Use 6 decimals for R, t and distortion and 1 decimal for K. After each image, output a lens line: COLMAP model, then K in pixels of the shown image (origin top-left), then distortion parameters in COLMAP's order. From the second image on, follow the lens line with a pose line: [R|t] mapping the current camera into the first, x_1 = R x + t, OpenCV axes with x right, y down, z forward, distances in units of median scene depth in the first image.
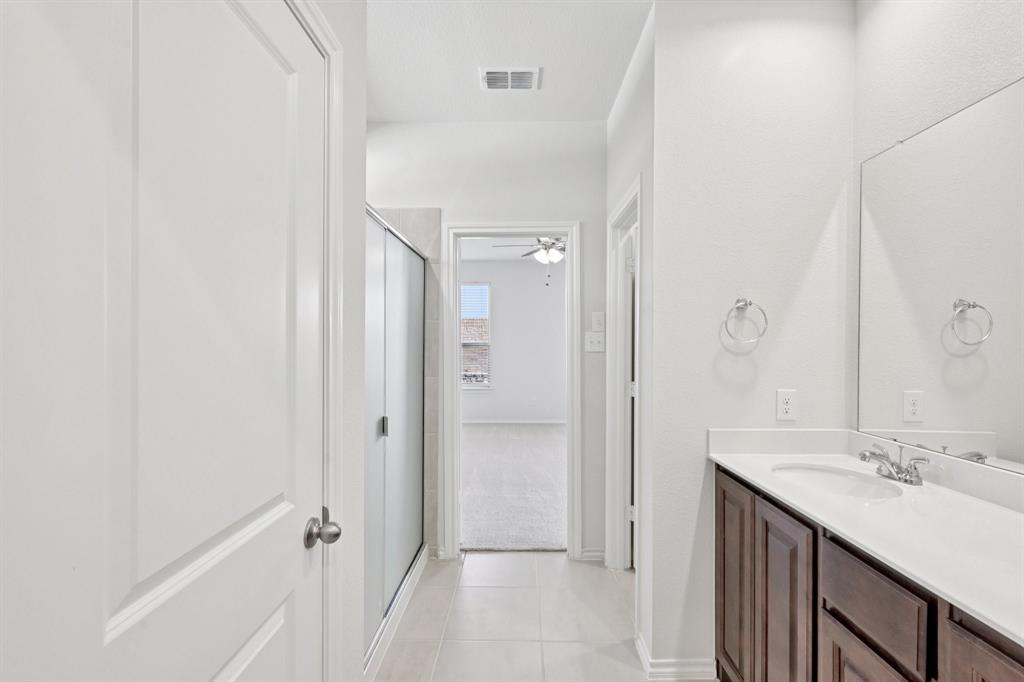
lens RADIAL K [[468.0, 0, 507.6], [0, 468.0, 343.5], [0, 0, 1]] dist [0.005749, -0.001007]
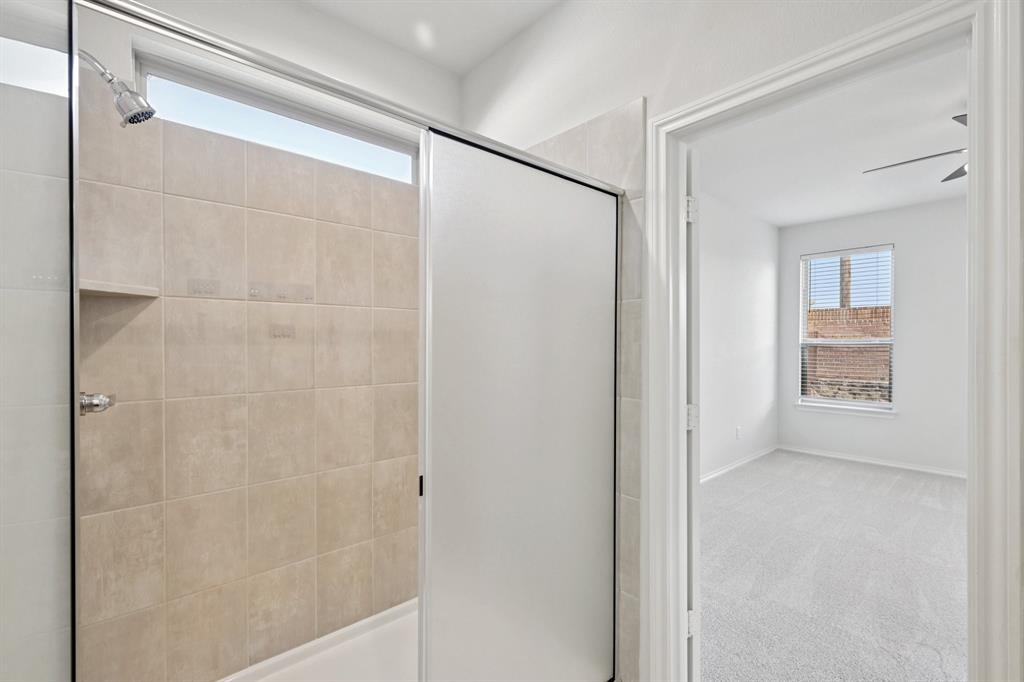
lens RADIAL K [[468.0, 0, 480.0], [0, 468.0, 342.9], [0, 0, 1]] dist [0.005749, -0.001007]
pose [[0.694556, 0.006782, -0.719407, 0.131209], [-0.003092, 0.999974, 0.006442, 0.000385], [0.719432, -0.002250, 0.694559, 0.501502]]
